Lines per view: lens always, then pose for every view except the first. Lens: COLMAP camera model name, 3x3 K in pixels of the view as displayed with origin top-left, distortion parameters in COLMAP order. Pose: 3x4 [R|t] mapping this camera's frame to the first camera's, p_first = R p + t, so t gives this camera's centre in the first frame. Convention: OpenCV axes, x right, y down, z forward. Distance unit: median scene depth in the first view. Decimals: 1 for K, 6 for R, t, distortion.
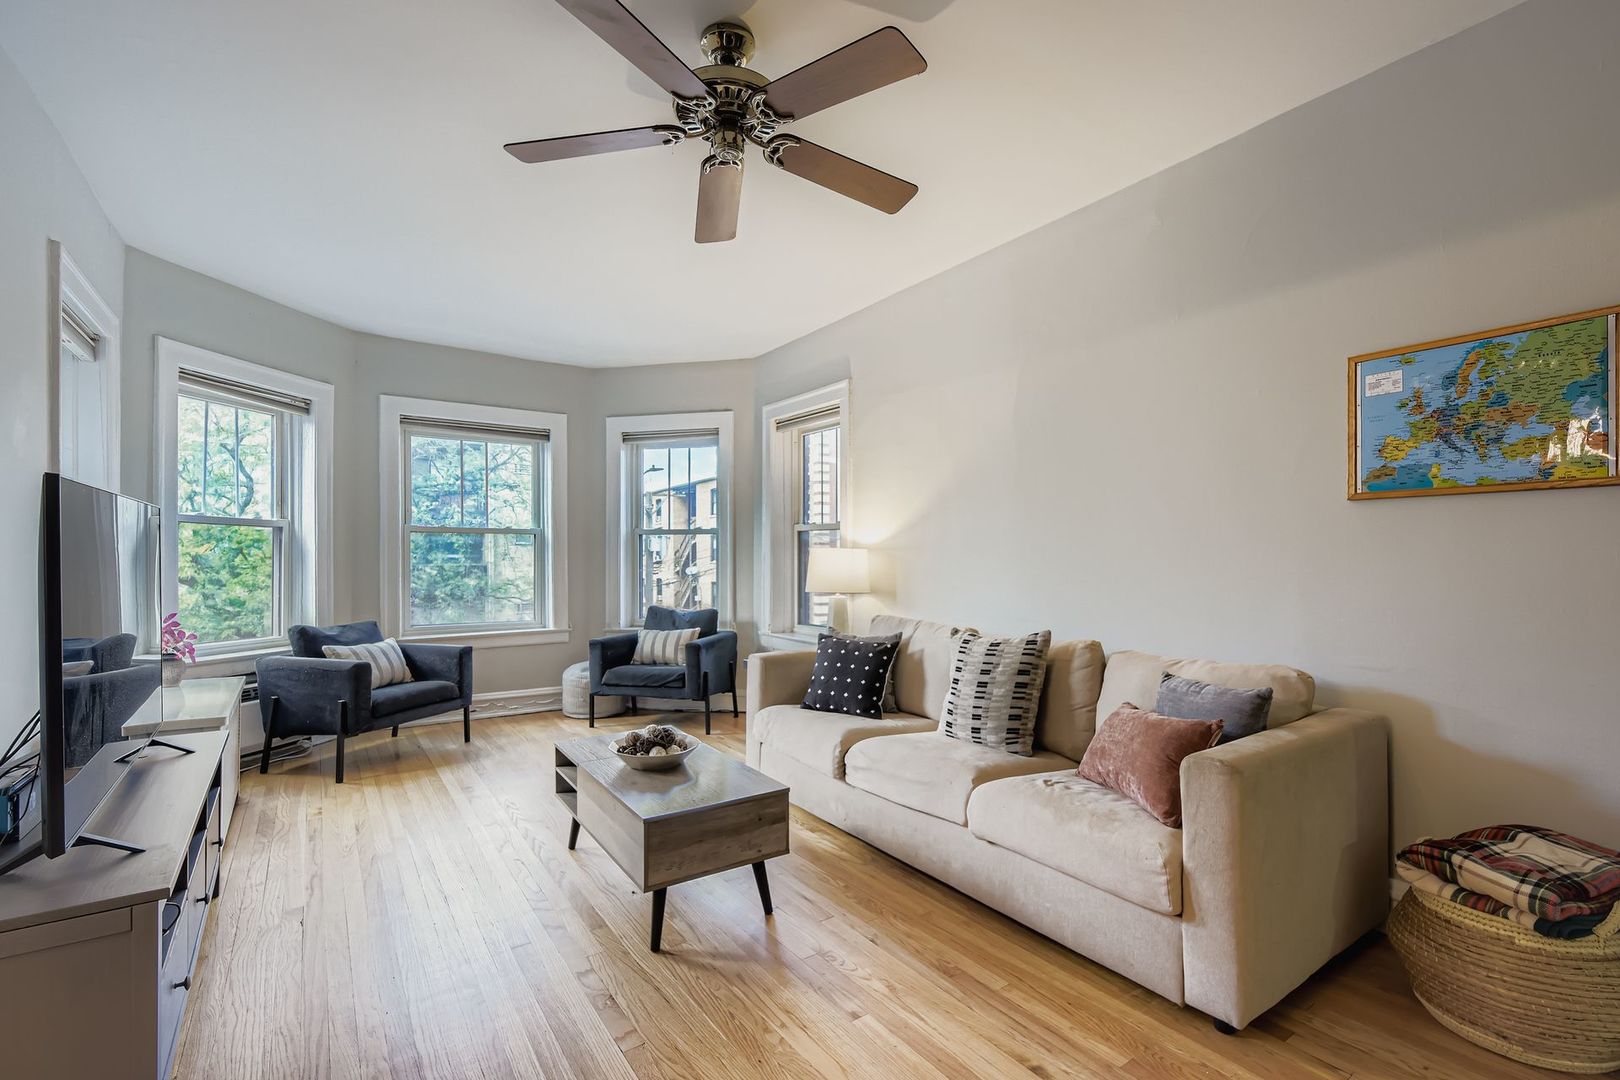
lens RADIAL K [[726.4, 0, 830.4], [0, 726.4, 561.7], [0, 0, 1]] dist [-0.001148, -0.000121]
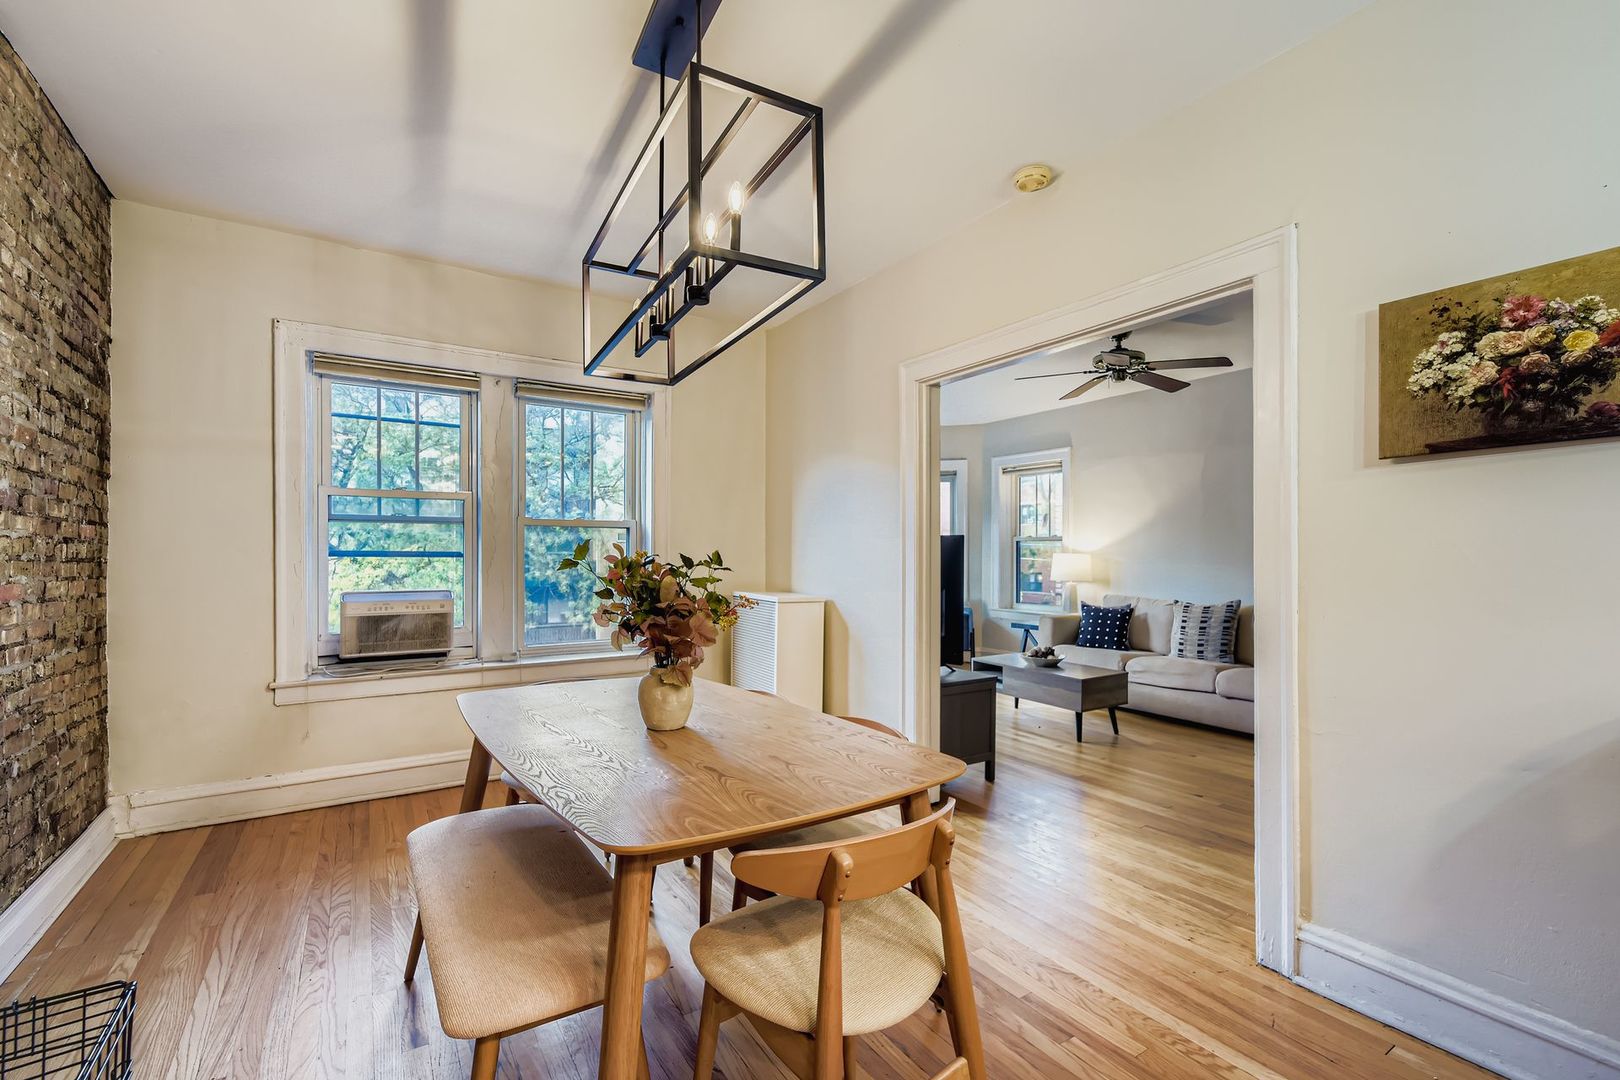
lens RADIAL K [[719.8, 0, 809.3], [0, 719.8, 551.4], [0, 0, 1]] dist [-0.004152, 0.003476]
pose [[0.998807, 0.001963, -0.048787, -0.497640], [-0.002367, 0.999963, -0.008238, -0.008926], [0.048769, 0.008344, 0.998775, -0.634211]]
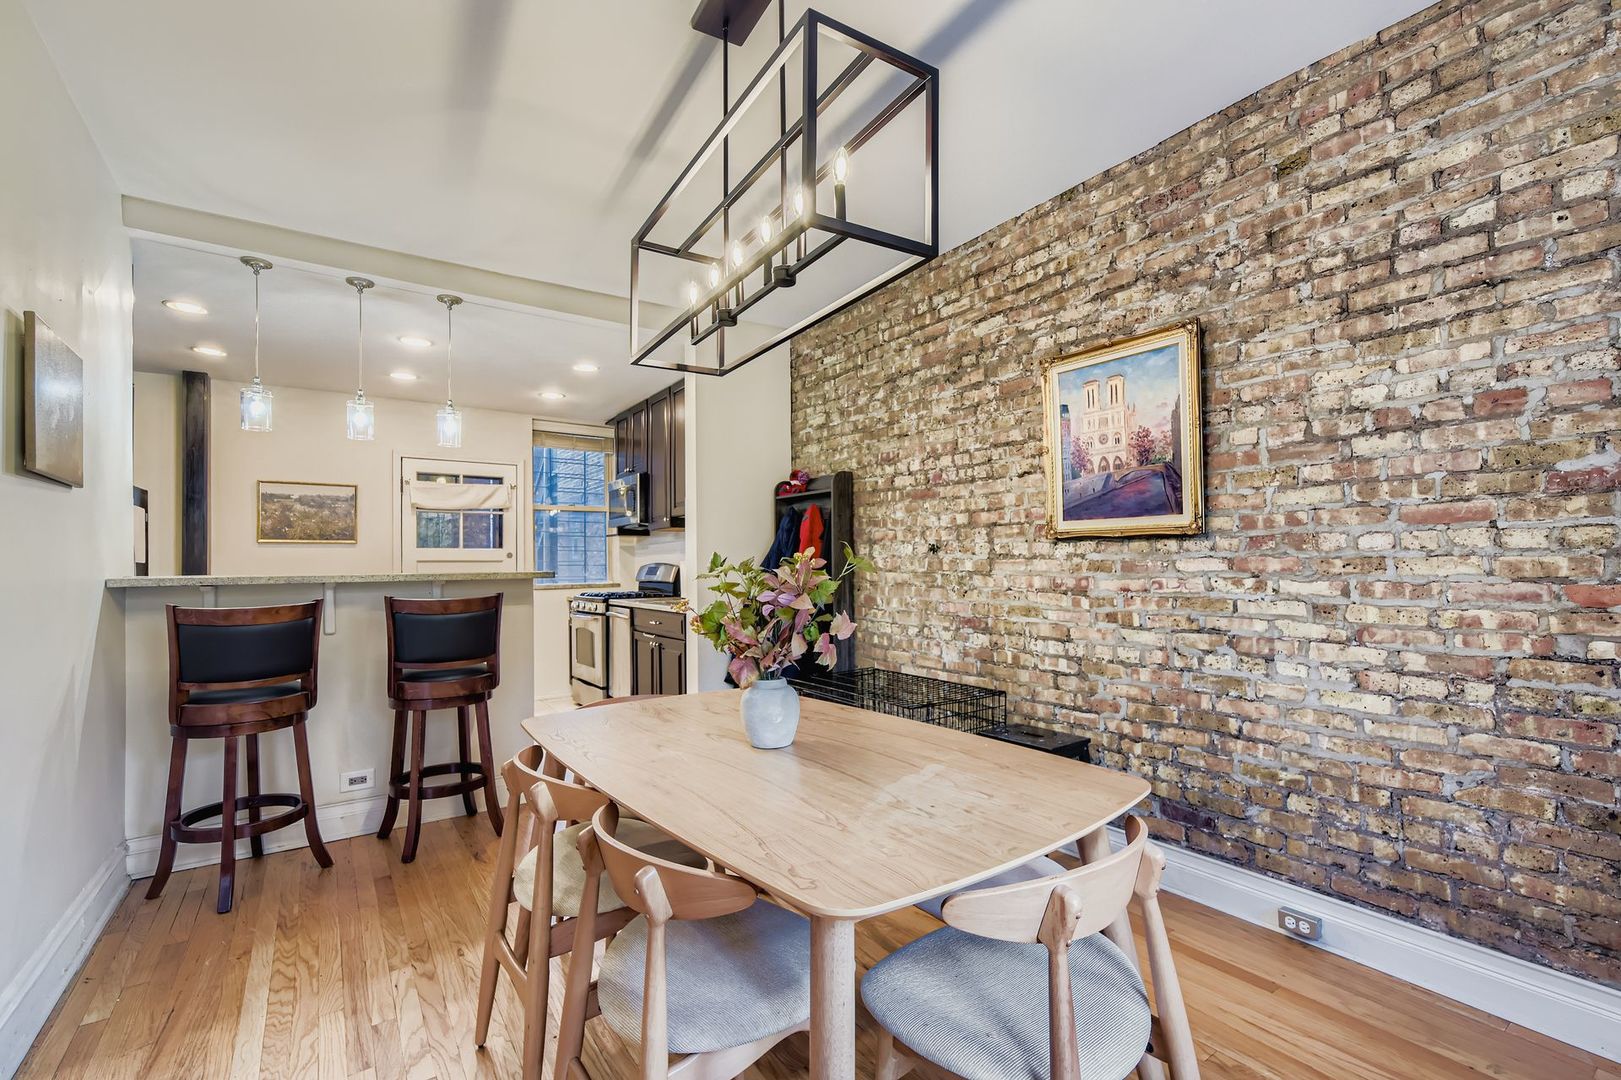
lens RADIAL K [[720.2, 0, 812.3], [0, 720.2, 553.4], [0, 0, 1]] dist [-0.004152, 0.003476]
pose [[-0.999842, 0.012686, 0.012418, -0.652596], [0.012471, 0.999772, -0.017305, -0.004364], [-0.012634, -0.017148, -0.999773, 0.310920]]
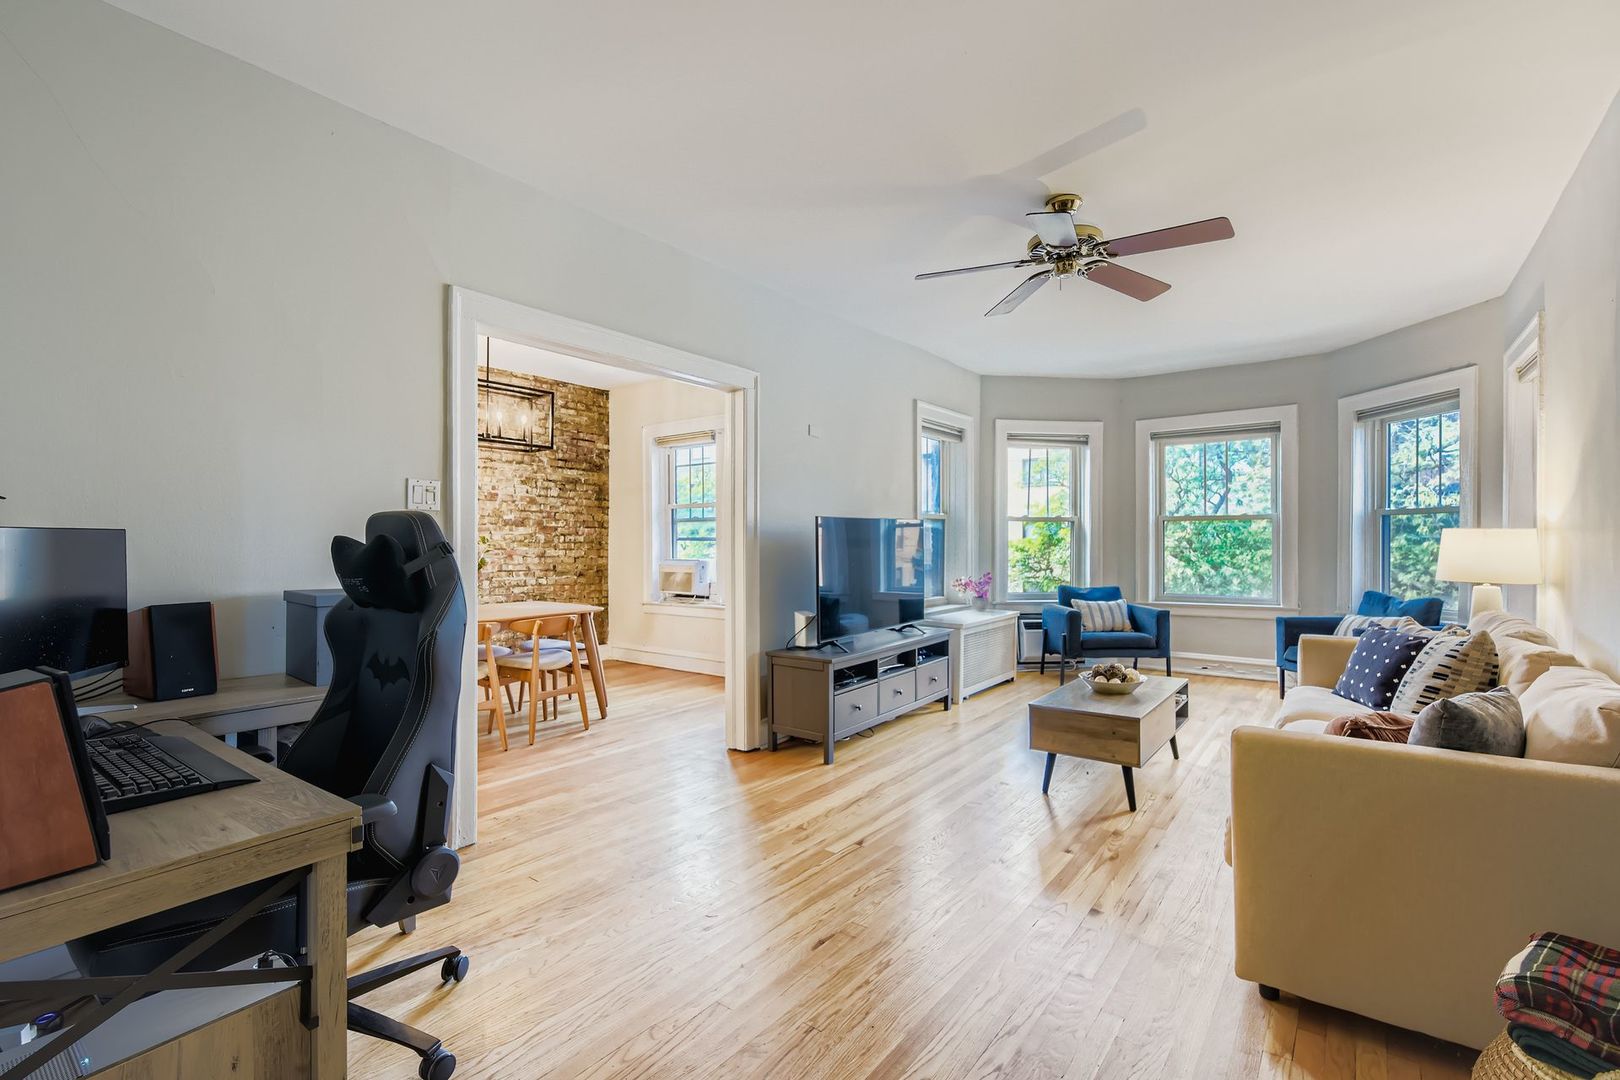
lens RADIAL K [[726.4, 0, 824.6], [0, 726.4, 547.5], [0, 0, 1]] dist [-0.001148, -0.000121]
pose [[0.311705, 0.006196, -0.950159, 0.643627], [0.000066, 0.999979, 0.006543, -0.003775], [0.950179, -0.002102, 0.311698, 0.032023]]
